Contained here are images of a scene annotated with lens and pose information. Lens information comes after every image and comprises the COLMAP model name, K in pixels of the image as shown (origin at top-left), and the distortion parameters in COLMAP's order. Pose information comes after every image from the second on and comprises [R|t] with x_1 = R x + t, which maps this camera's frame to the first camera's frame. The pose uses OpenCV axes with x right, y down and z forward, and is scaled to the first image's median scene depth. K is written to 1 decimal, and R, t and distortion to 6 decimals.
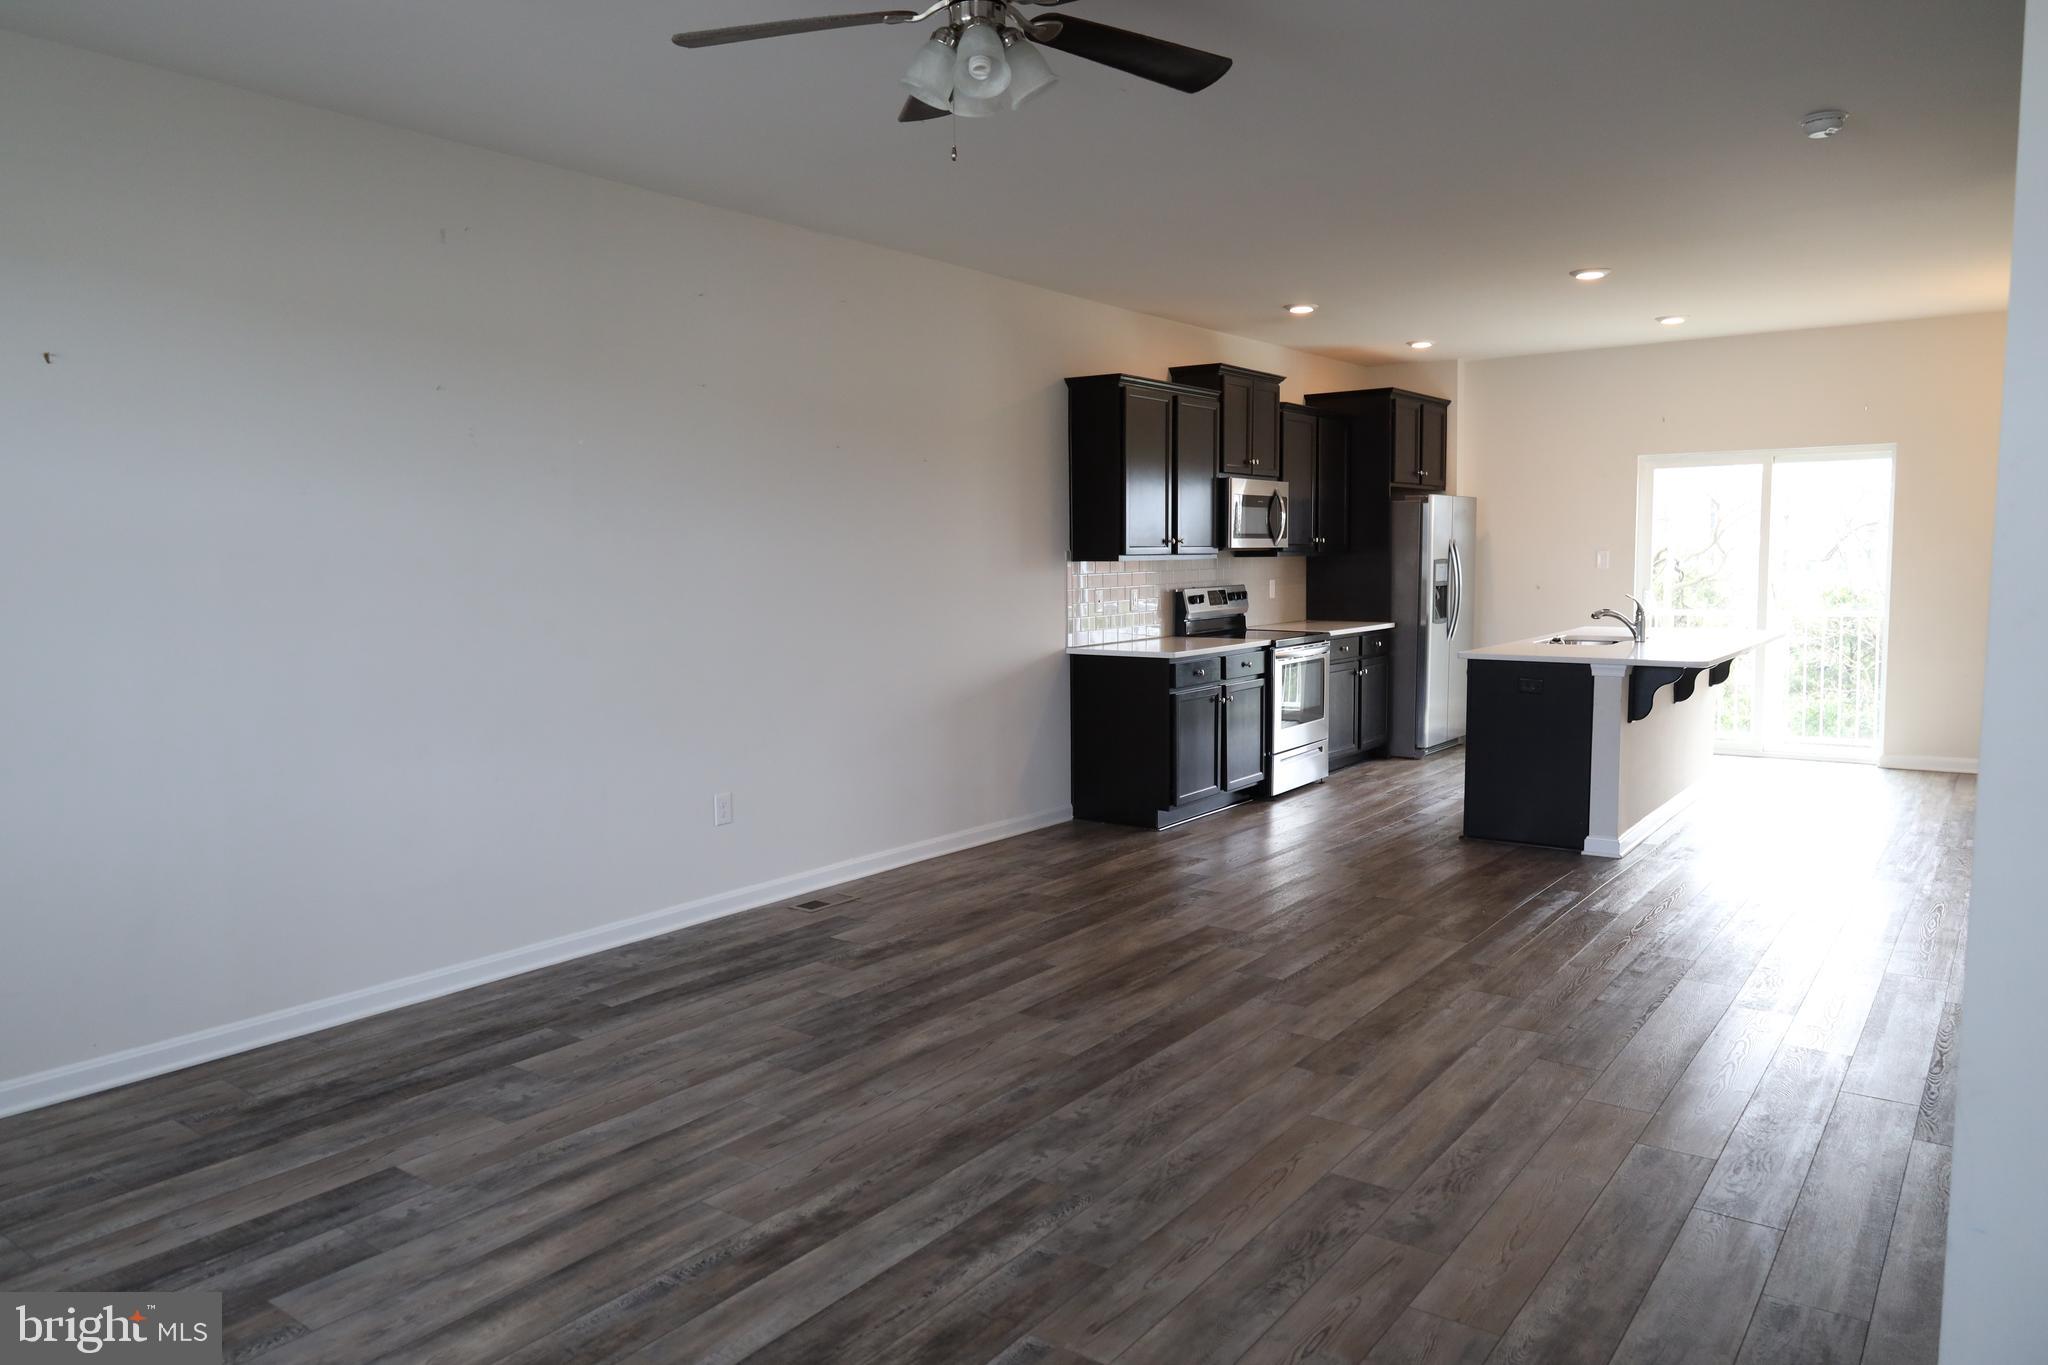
lens RADIAL K [[1421.2, 0, 1021.6], [0, 1421.2, 685.9], [0, 0, 1]] dist [0.007256, 0.009432]
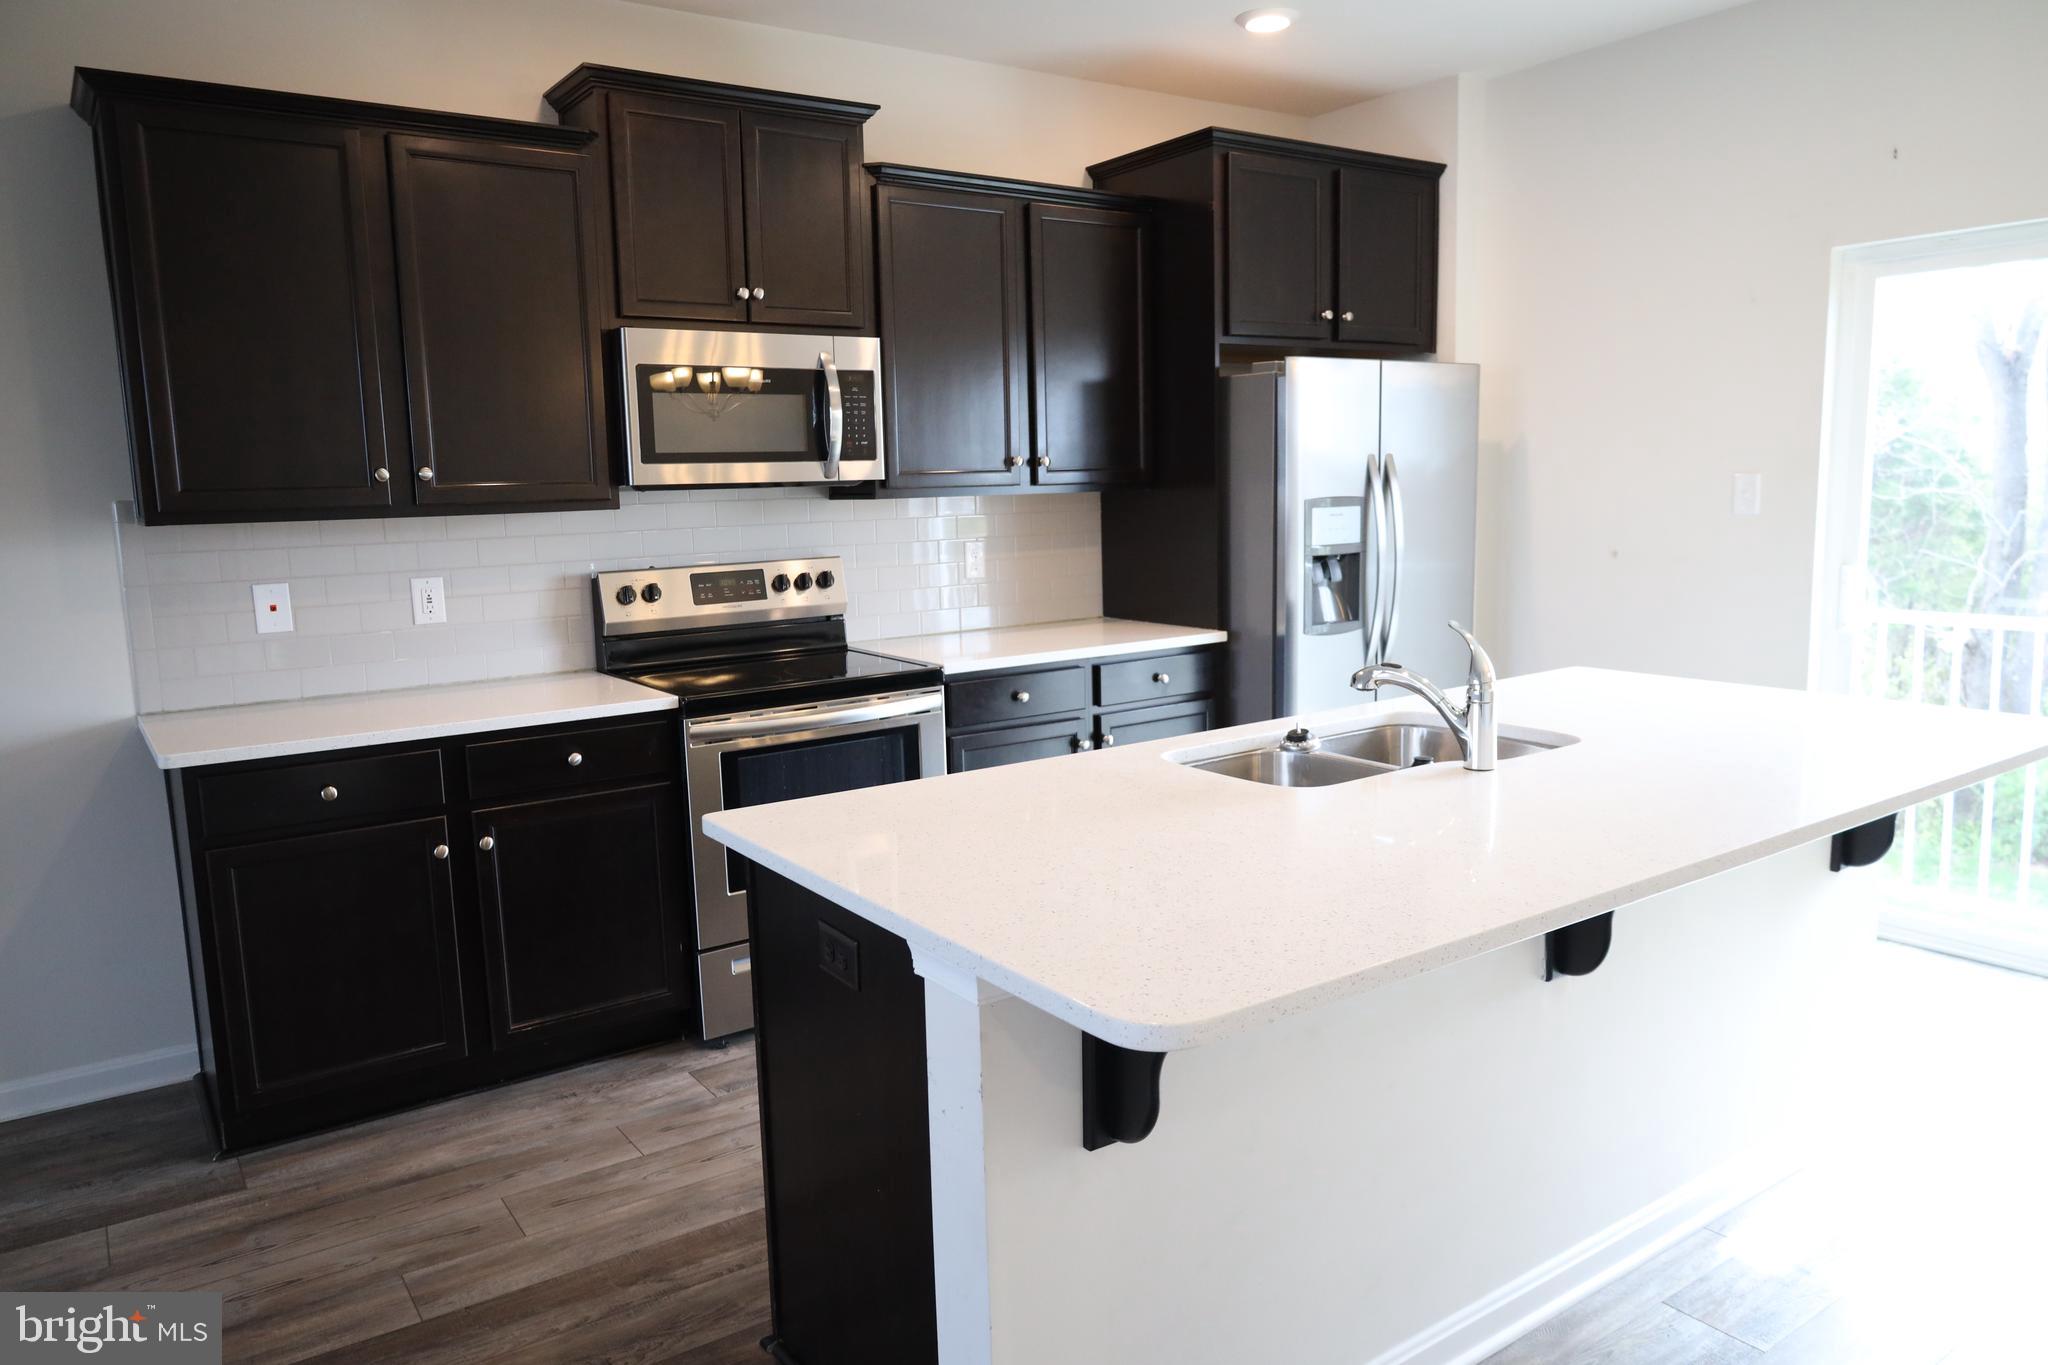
lens RADIAL K [[1421.2, 0, 1028.9], [0, 1421.2, 676.0], [0, 0, 1]] dist [0.007256, 0.009432]
pose [[0.951122, 0.030238, -0.307332, 0.345722], [-0.014577, 0.998481, 0.053127, -0.053723], [0.308472, -0.046050, 0.950118, 0.522813]]
